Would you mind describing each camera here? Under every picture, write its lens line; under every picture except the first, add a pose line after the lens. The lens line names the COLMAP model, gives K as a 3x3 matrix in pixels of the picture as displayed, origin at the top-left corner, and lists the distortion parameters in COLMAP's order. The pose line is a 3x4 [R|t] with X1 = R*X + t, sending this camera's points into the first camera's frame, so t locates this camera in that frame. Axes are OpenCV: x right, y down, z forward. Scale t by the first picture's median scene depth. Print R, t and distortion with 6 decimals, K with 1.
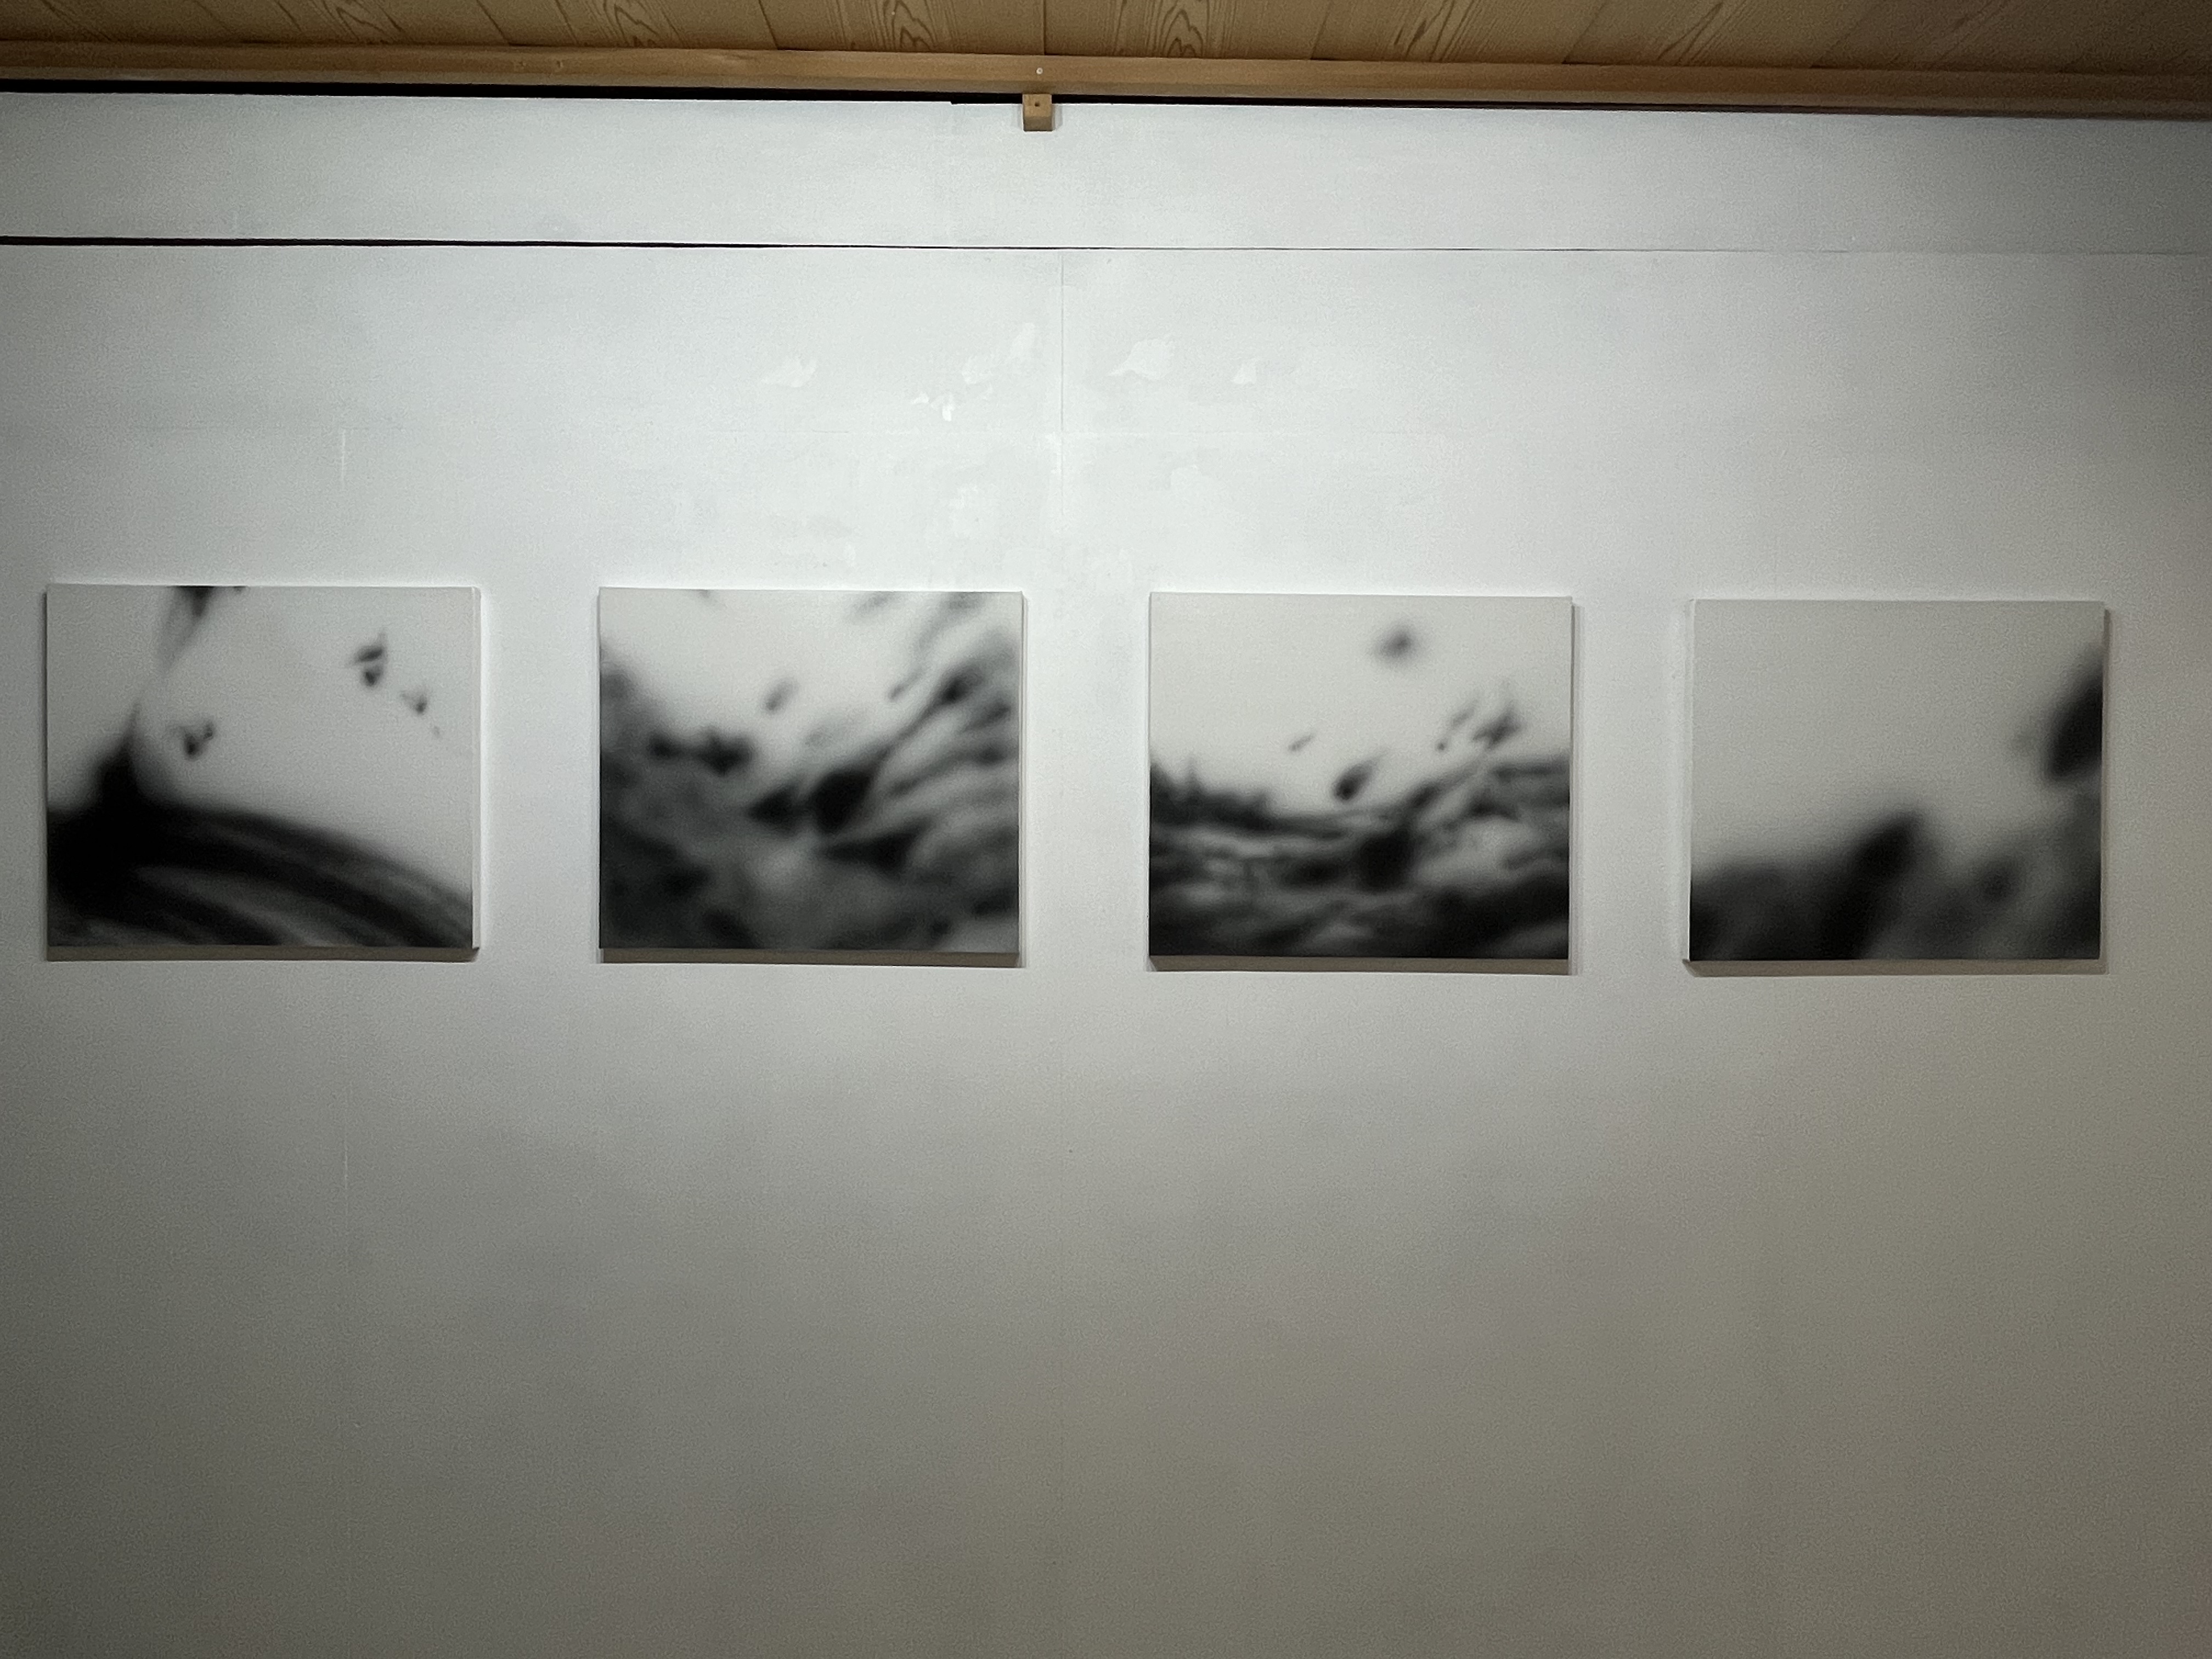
lens RADIAL K [[1358.4, 0, 1105.6], [0, 1358.4, 847.0], [0, 0, 1]] dist [-0.002379, -0.003230]
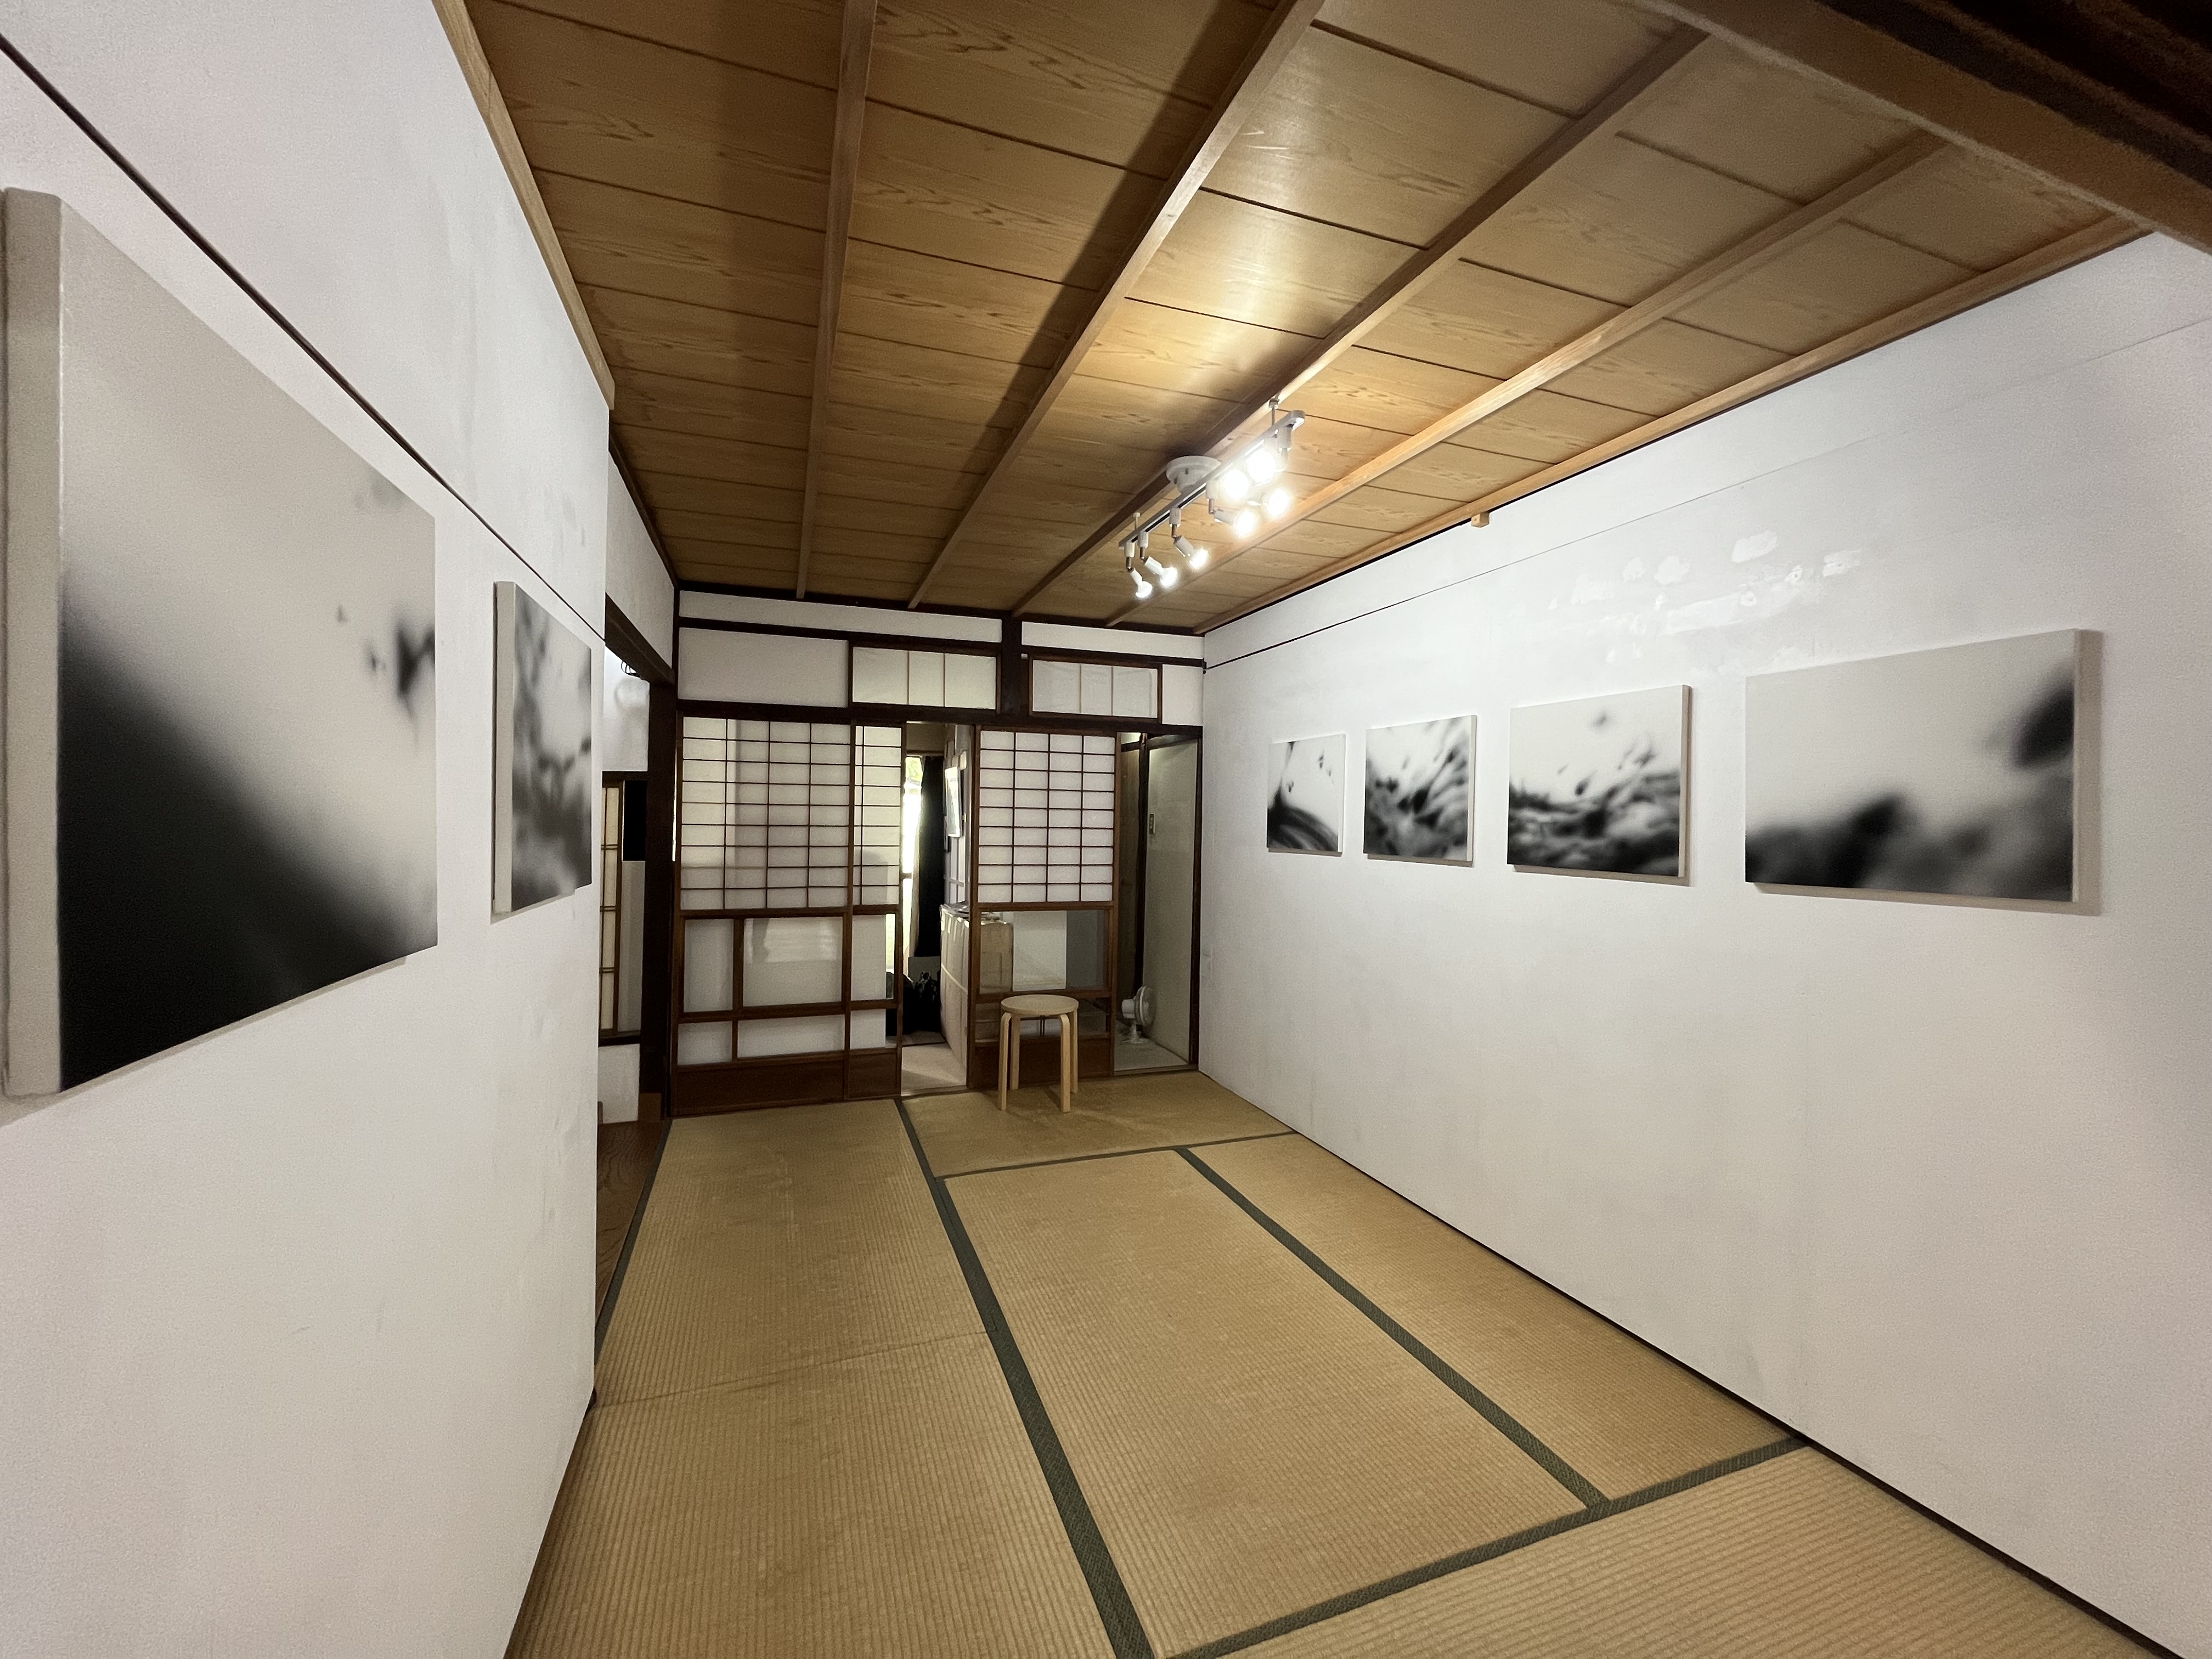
lens RADIAL K [[892.9, 0, 1100.7], [0, 892.9, 834.9], [0, 0, 1]] dist [-0.002231, -0.000244]
pose [[0.326186, 0.013747, -0.945206, 1.252122], [-0.039640, 0.999214, 0.000853, 0.055575], [0.944474, 0.037190, 0.326474, -0.164339]]
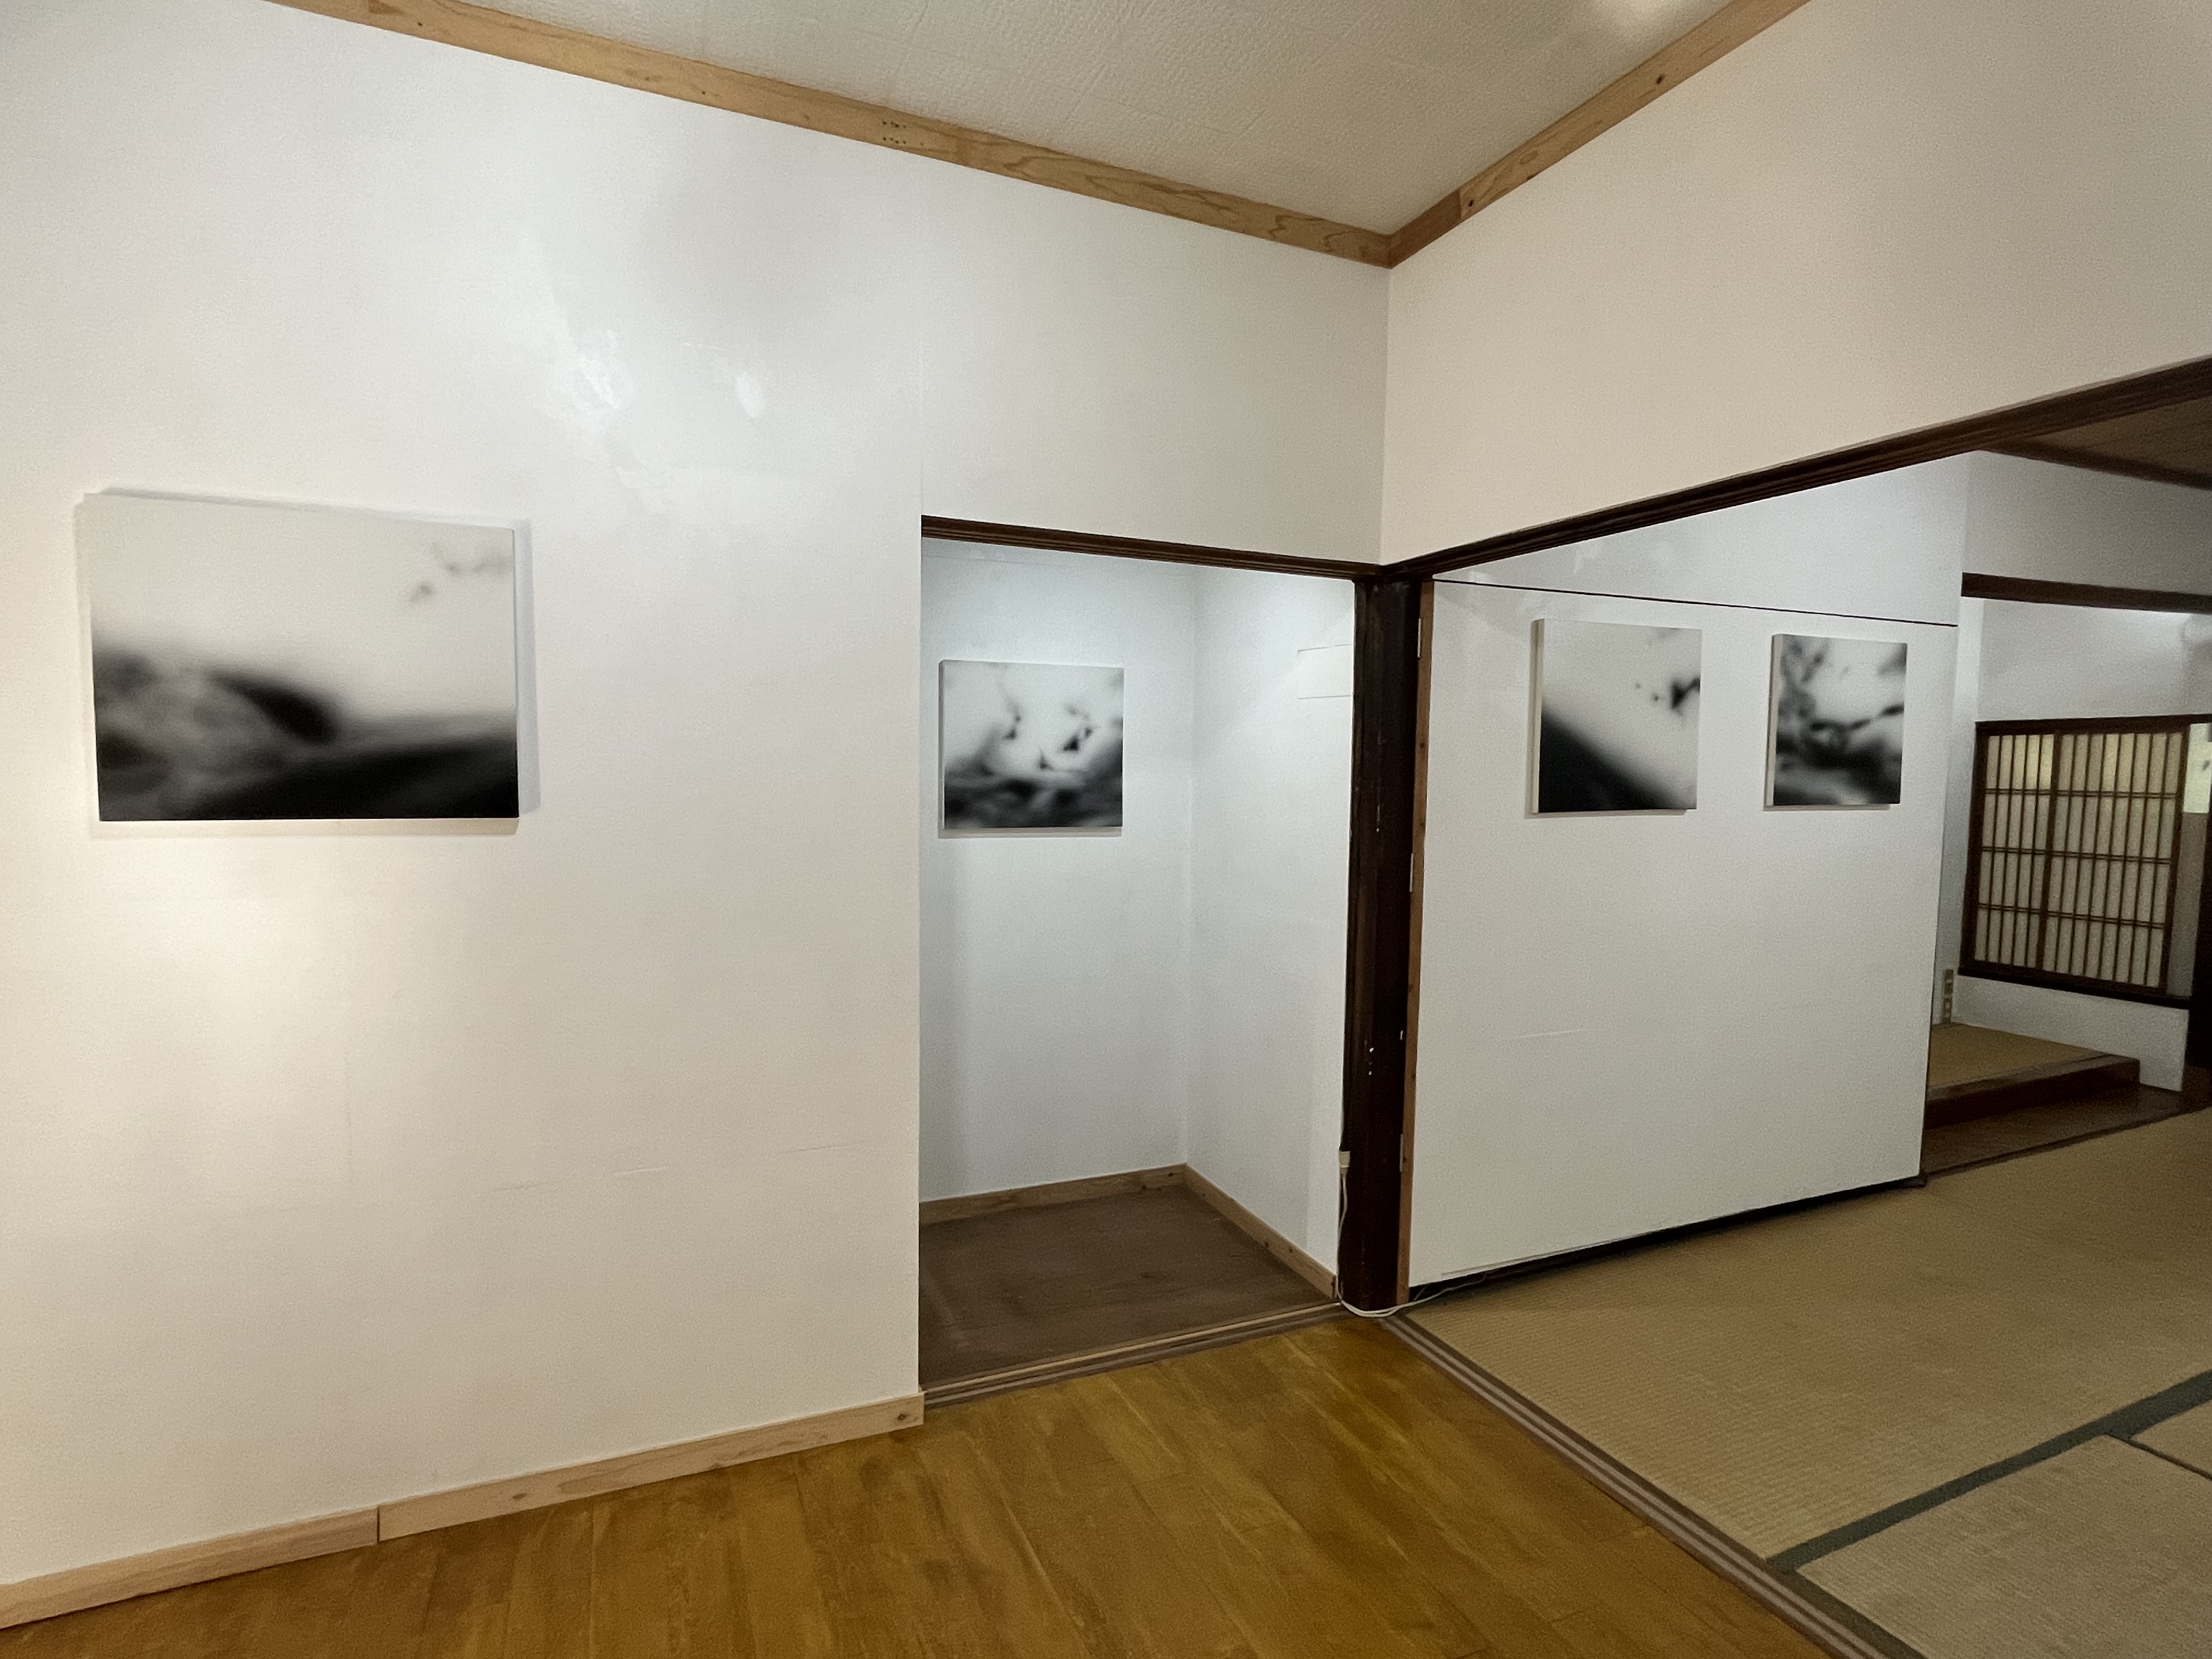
lens RADIAL K [[1118.8, 0, 1089.7], [0, 1118.8, 823.7], [0, 0, 1]] dist [-0.004374, 0.001365]
pose [[-0.922917, 0.009334, -0.384886, 2.064080], [-0.027627, 0.995523, 0.090389, 0.036663], [0.384007, 0.094055, -0.918527, 0.816766]]
